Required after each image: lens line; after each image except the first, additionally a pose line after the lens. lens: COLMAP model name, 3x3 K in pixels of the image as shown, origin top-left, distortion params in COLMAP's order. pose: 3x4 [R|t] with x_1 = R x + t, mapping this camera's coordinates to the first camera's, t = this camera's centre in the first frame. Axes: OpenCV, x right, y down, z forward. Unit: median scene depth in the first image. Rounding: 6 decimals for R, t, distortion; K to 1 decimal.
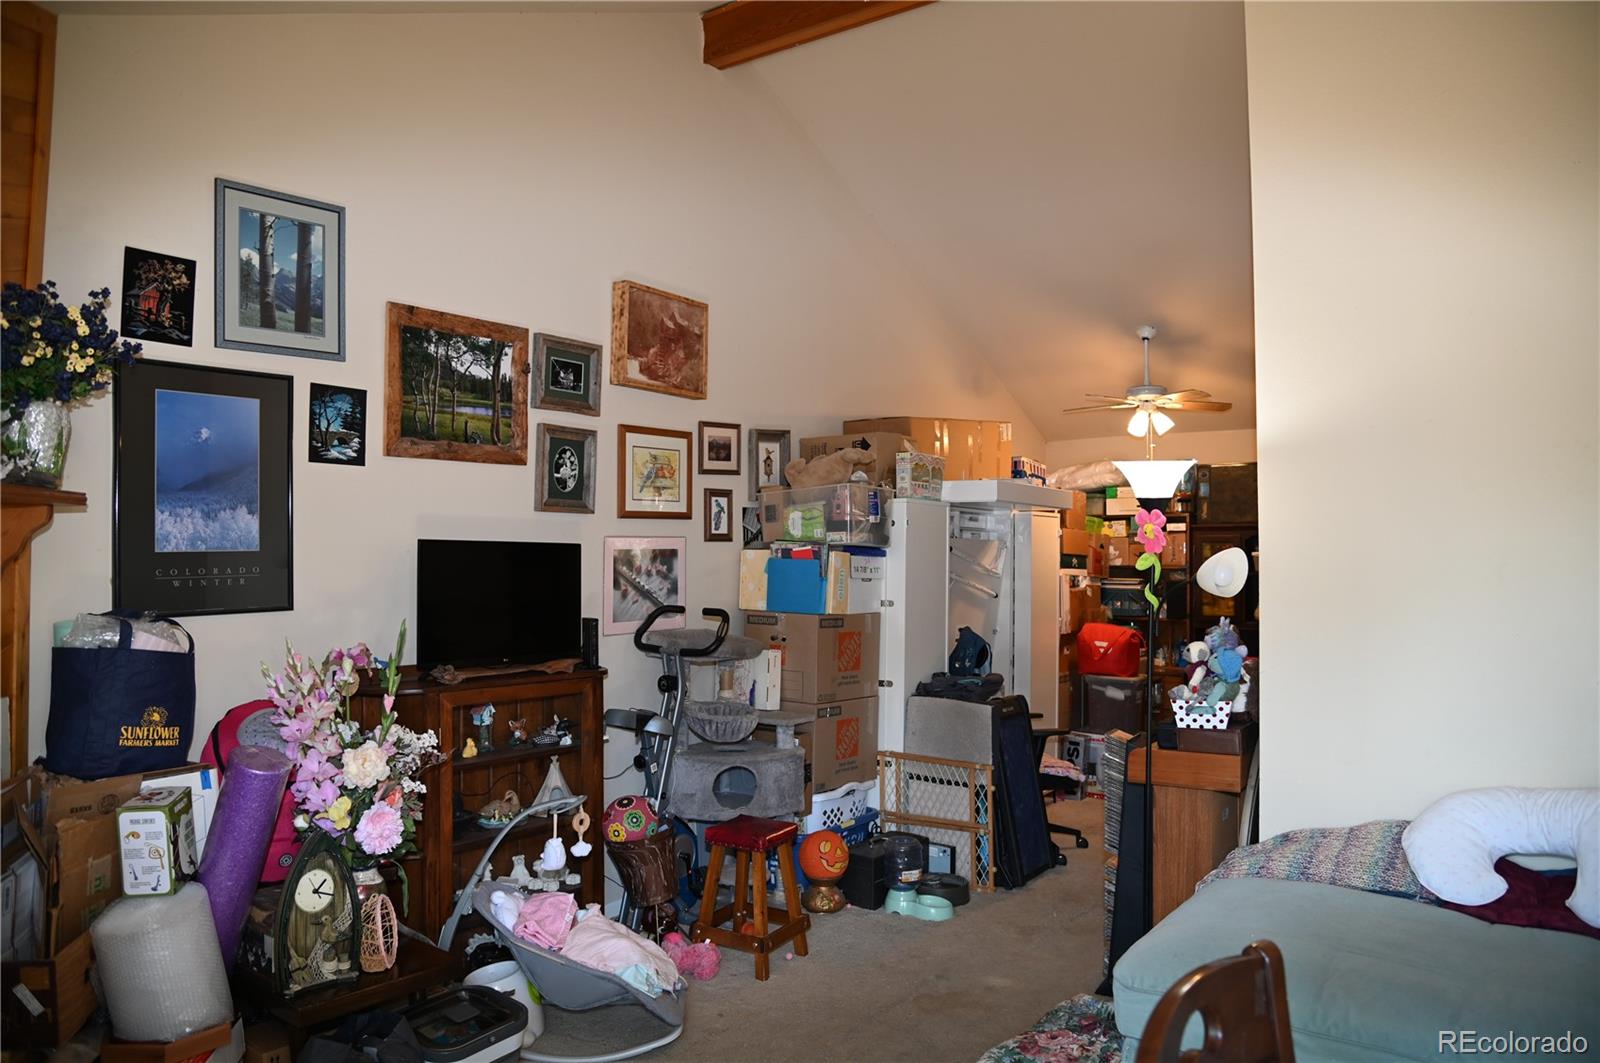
lens RADIAL K [[1124.5, 0, 801.0], [0, 1124.5, 535.0], [0, 0, 1]] dist [-0.104813, 0.058109]
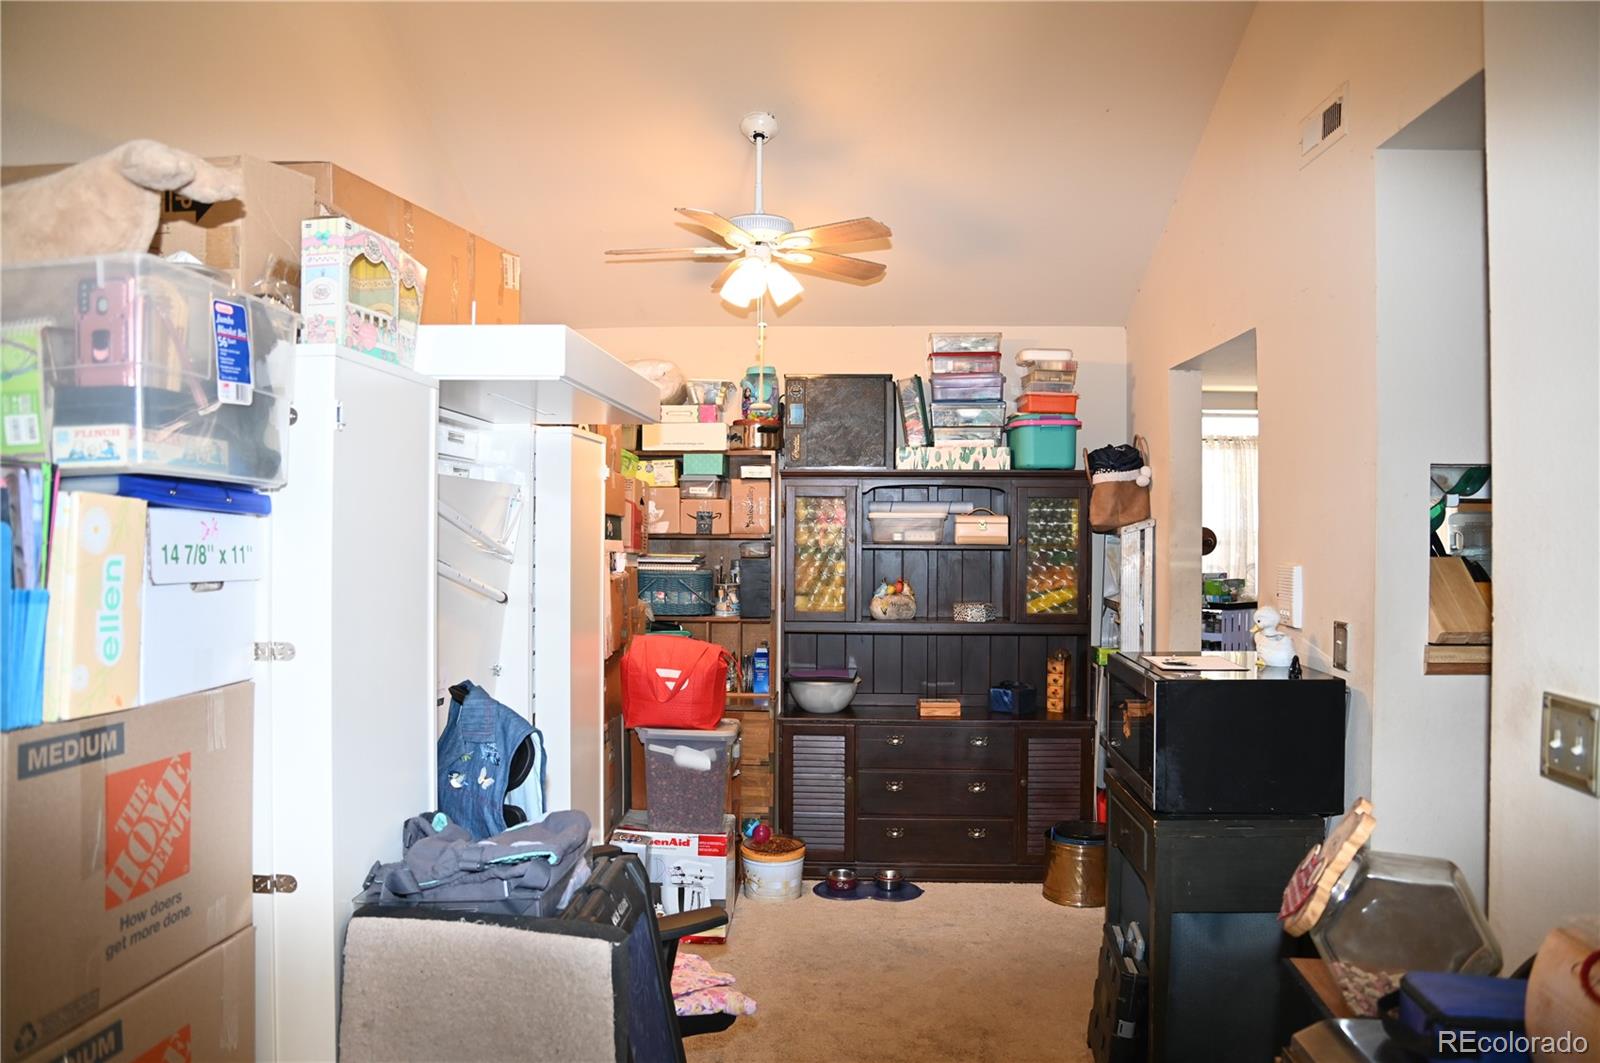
lens RADIAL K [[1124.5, 0, 811.6], [0, 1124.5, 531.3], [0, 0, 1]] dist [-0.104813, 0.058109]
pose [[0.845075, -0.004050, 0.534633, 0.039284], [-0.011050, 0.999625, 0.025037, 0.015410], [-0.534534, -0.027066, 0.844713, 0.680054]]
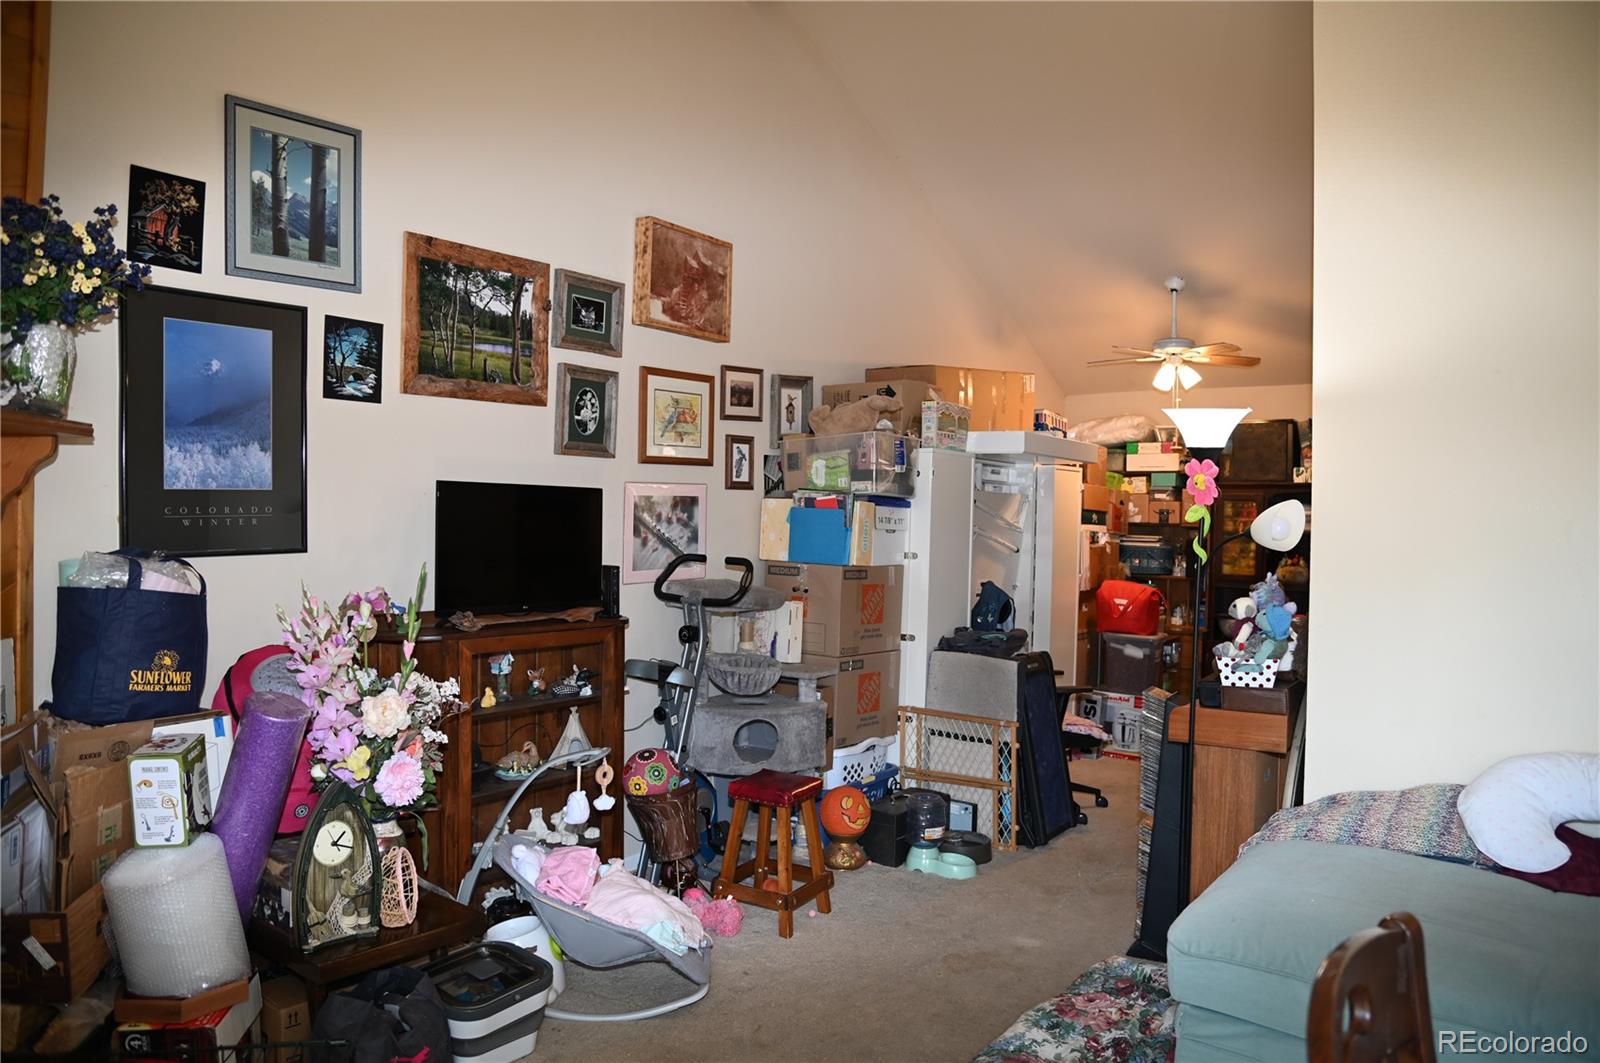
lens RADIAL K [[1124.5, 0, 800.7], [0, 1124.5, 537.3], [0, 0, 1]] dist [-0.104813, 0.058109]
pose [[0.999903, 0.013732, 0.002271, -0.022891], [-0.013813, 0.999075, 0.040711, 0.006868], [-0.001710, -0.040738, 0.999168, 0.027119]]
